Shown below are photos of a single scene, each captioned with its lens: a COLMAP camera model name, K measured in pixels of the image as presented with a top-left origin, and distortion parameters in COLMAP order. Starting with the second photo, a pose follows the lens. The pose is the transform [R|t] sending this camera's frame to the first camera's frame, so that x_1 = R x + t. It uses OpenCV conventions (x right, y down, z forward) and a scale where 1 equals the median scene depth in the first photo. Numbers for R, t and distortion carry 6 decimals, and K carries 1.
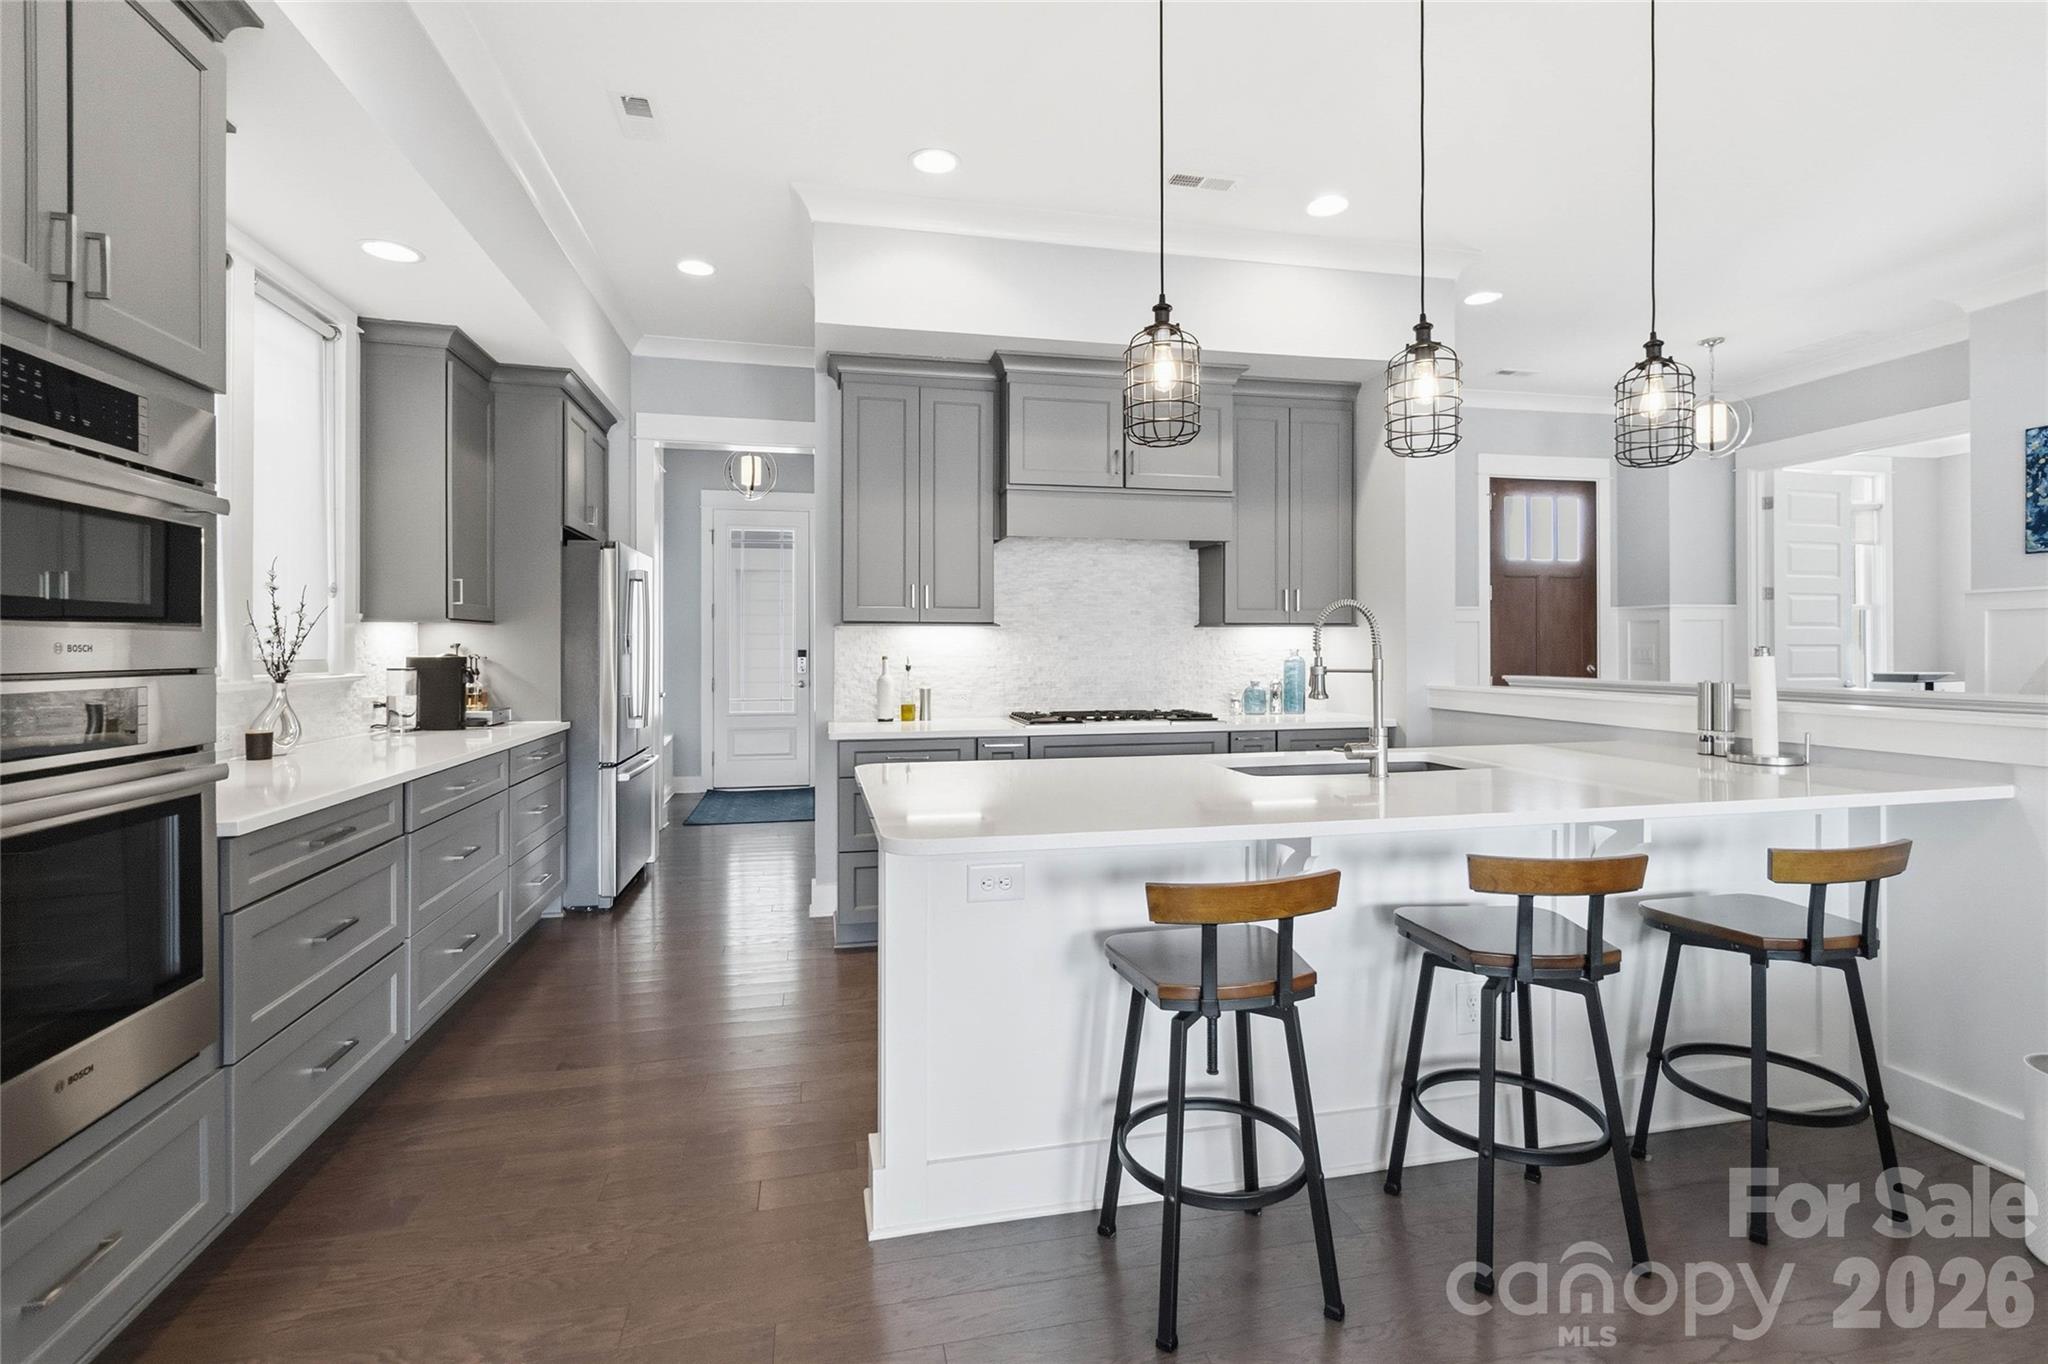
lens RADIAL K [[963.0, 0, 1029.4], [0, 963.0, 644.5], [0, 0, 1]] dist [-0.000634, 0.002686]
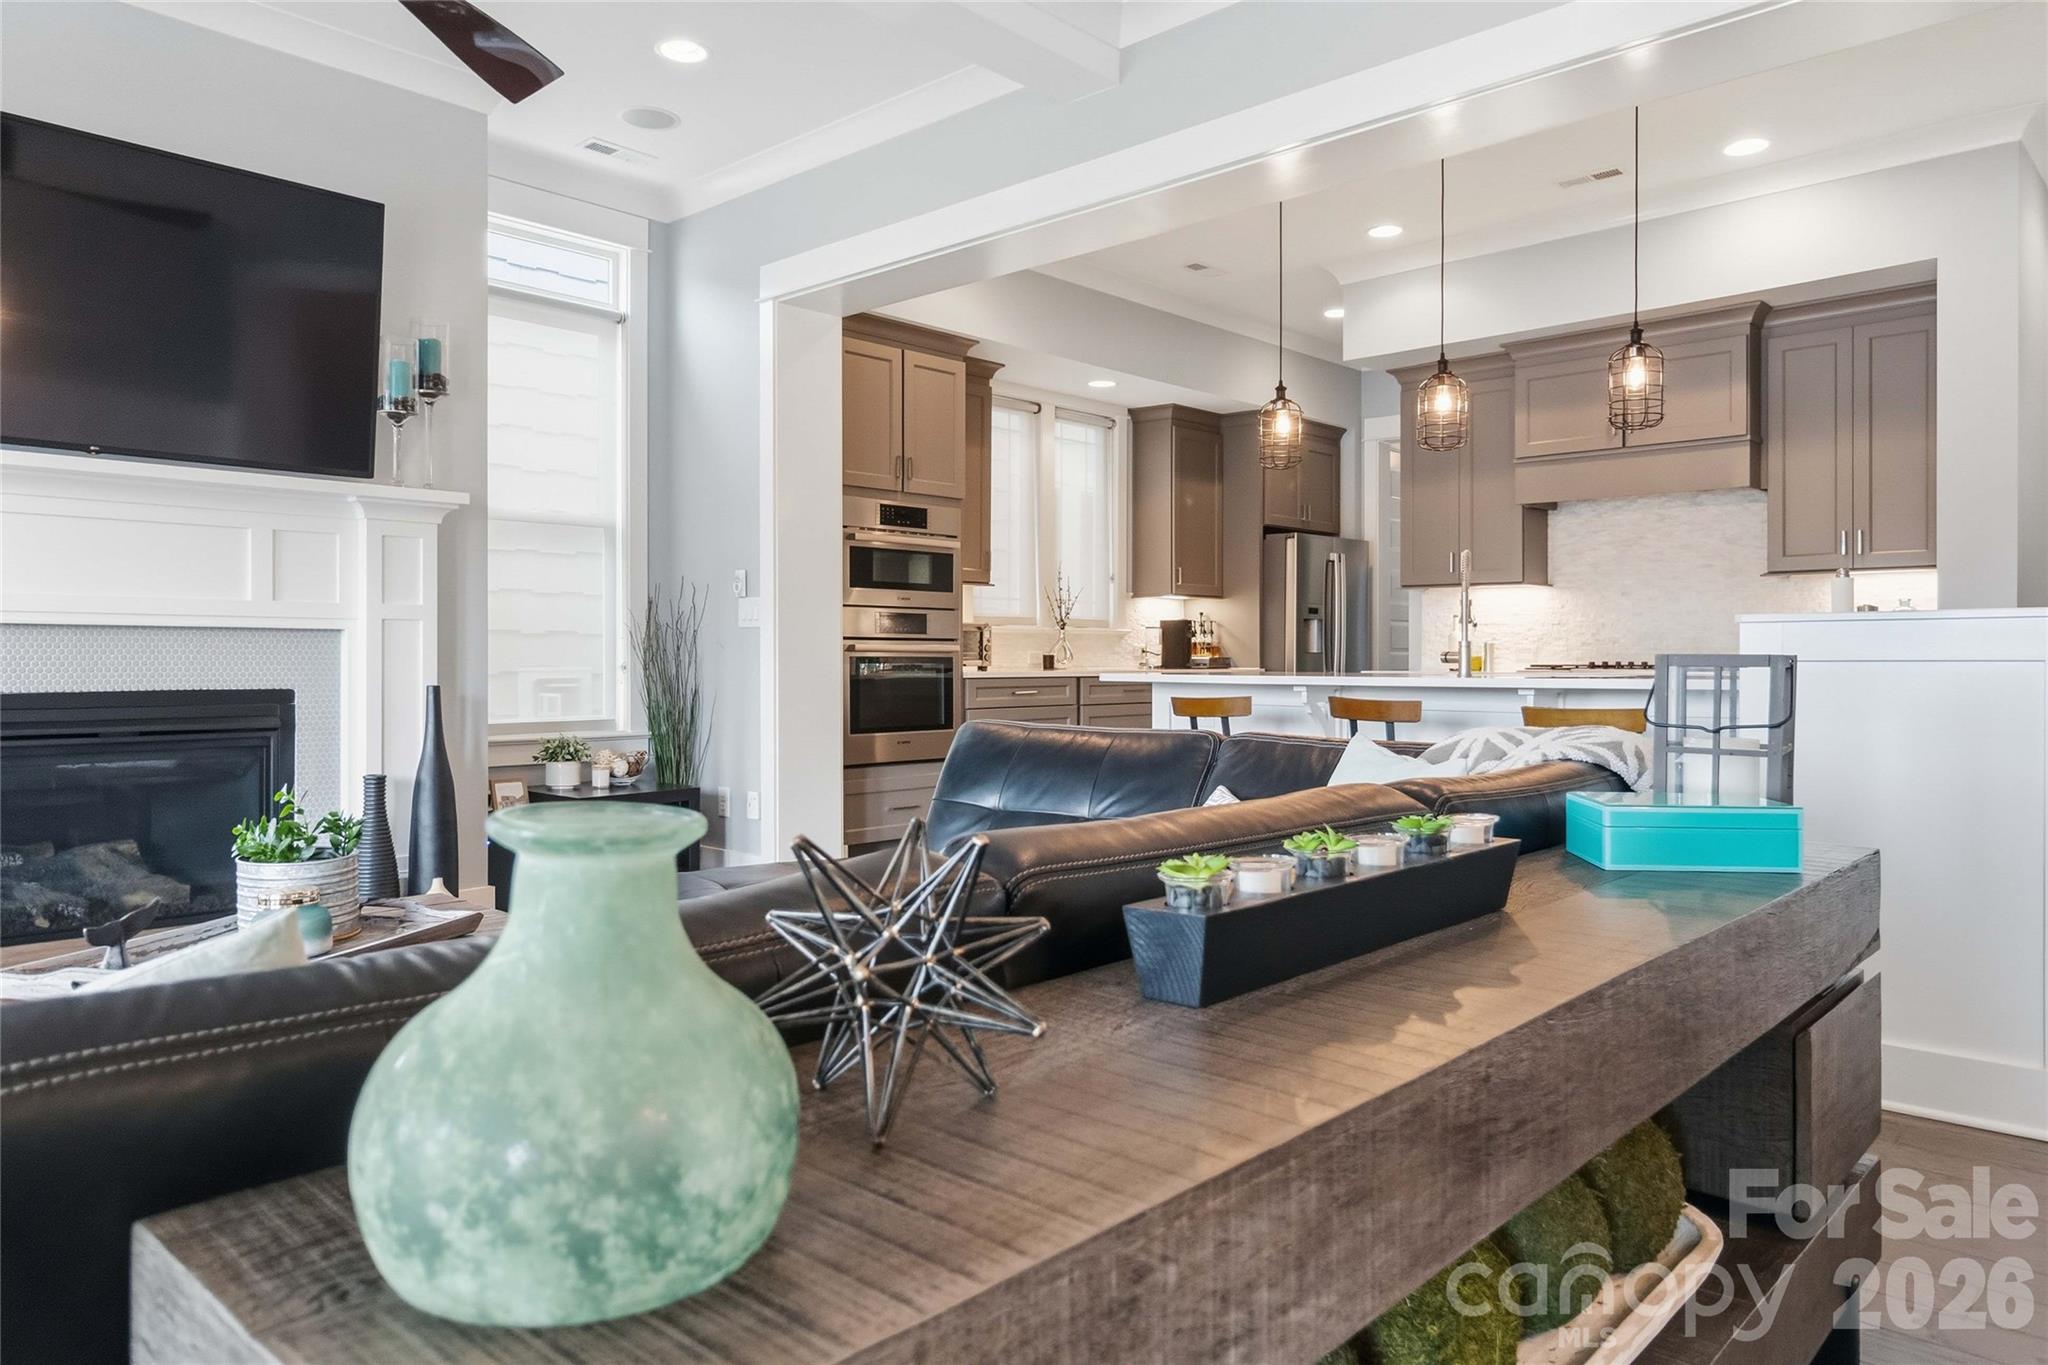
lens RADIAL K [[1340.4, 0, 1023.6], [0, 1340.4, 671.1], [0, 0, 1]] dist [-0.000378, 0.001963]
pose [[0.561699, 0.011376, -0.827264, 0.898030], [0.001098, 0.999894, 0.014496, 0.056063], [0.827341, -0.009051, 0.561627, -0.345999]]
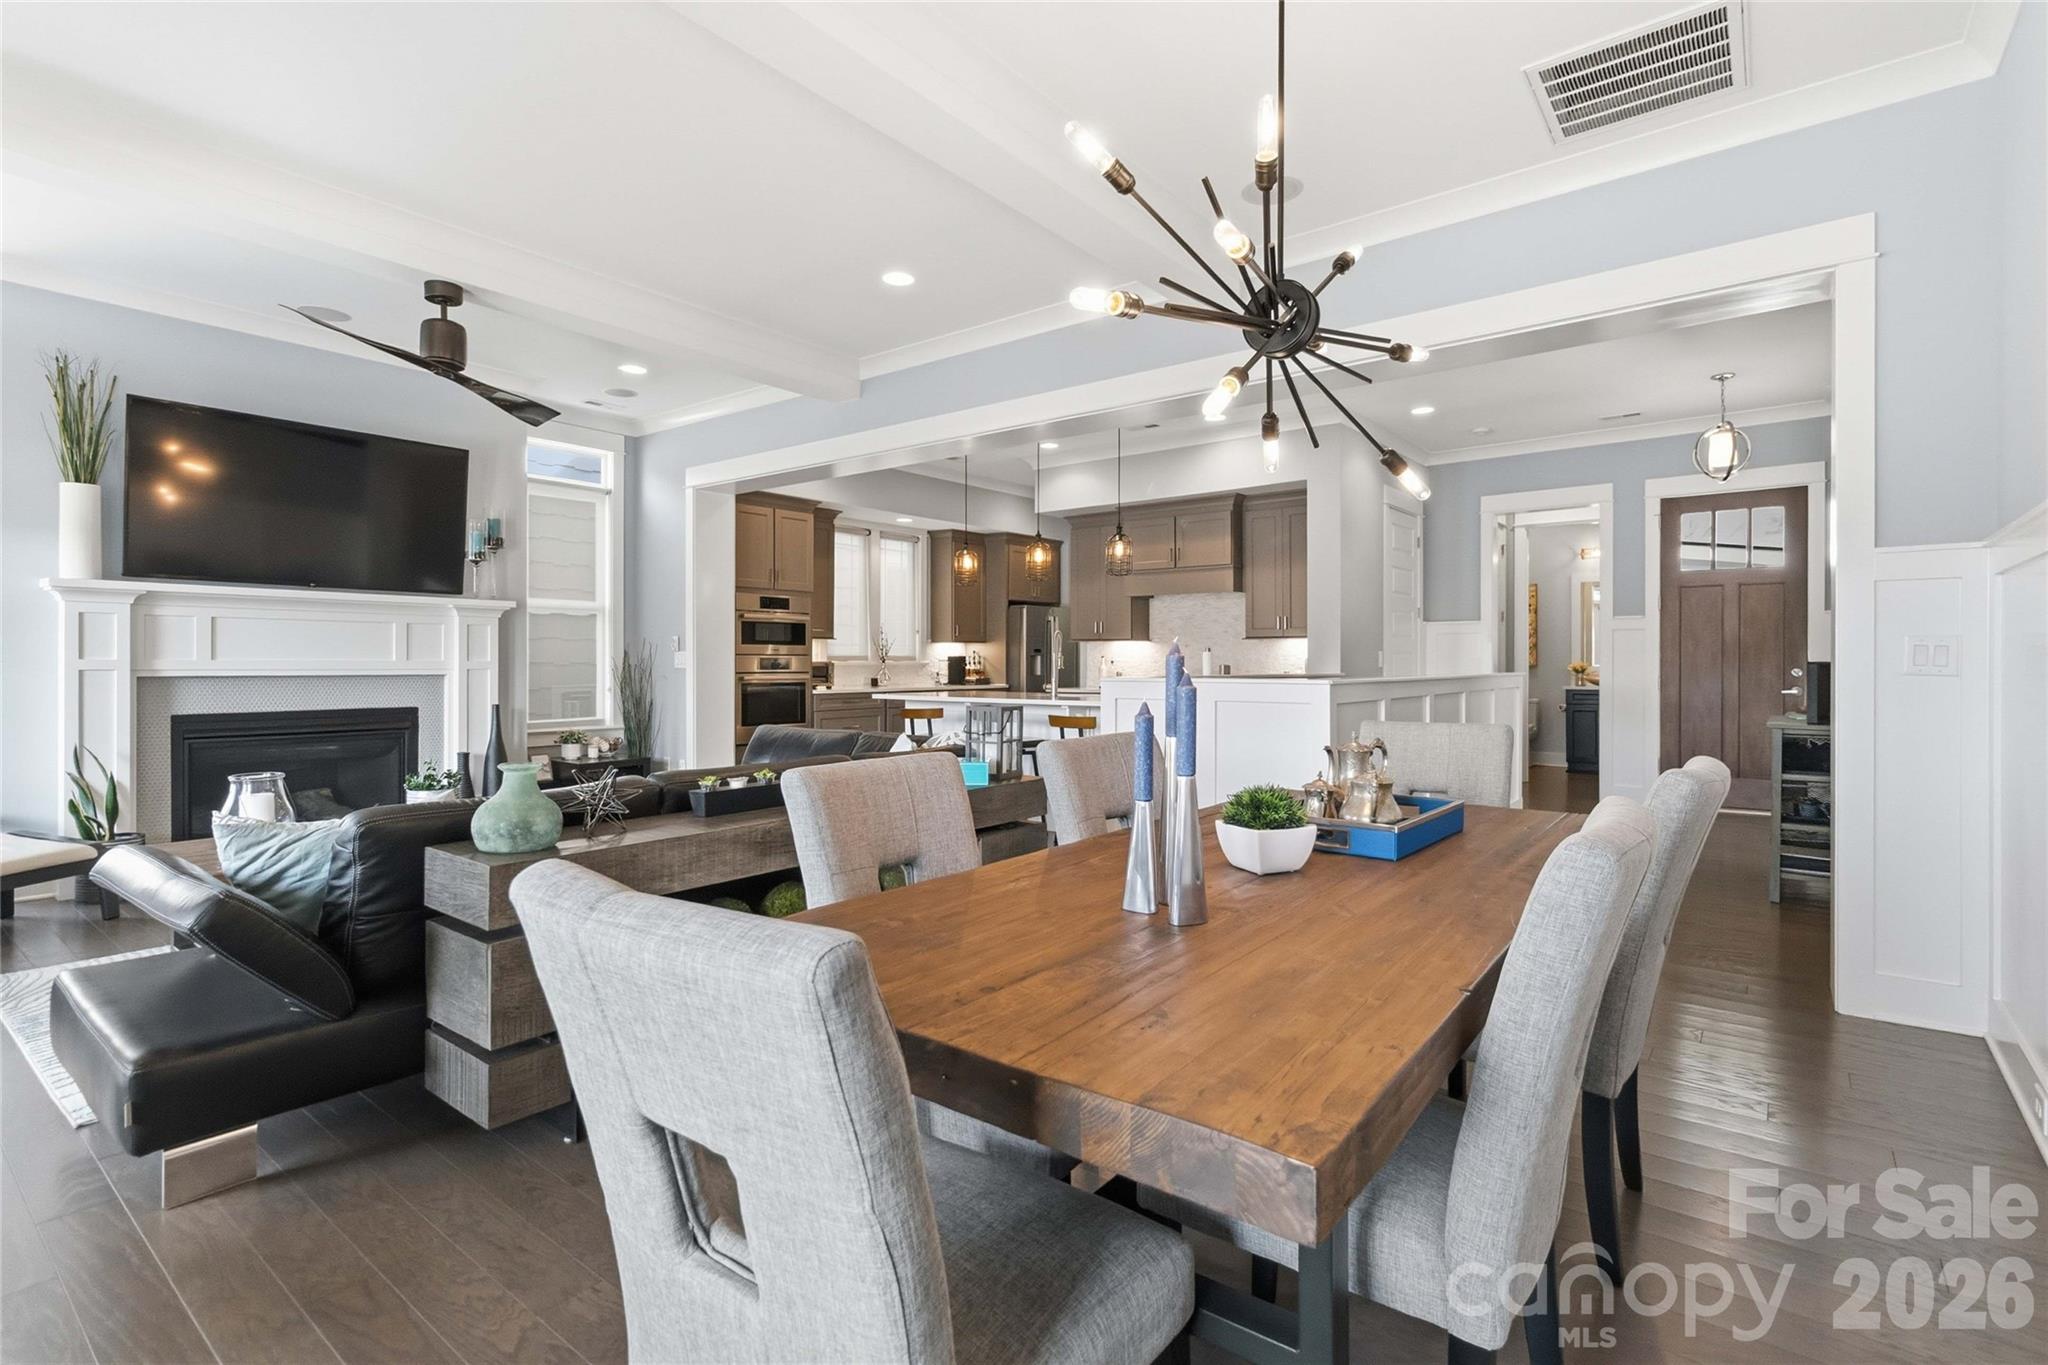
lens RADIAL K [[963.0, 0, 1027.3], [0, 963.0, 668.8], [0, 0, 1]] dist [-0.000634, 0.002686]
pose [[0.629909, 0.009804, -0.776607, 1.344464], [-0.000326, 0.999924, 0.012359, 0.013646], [0.776669, -0.007532, 0.629865, -0.420835]]
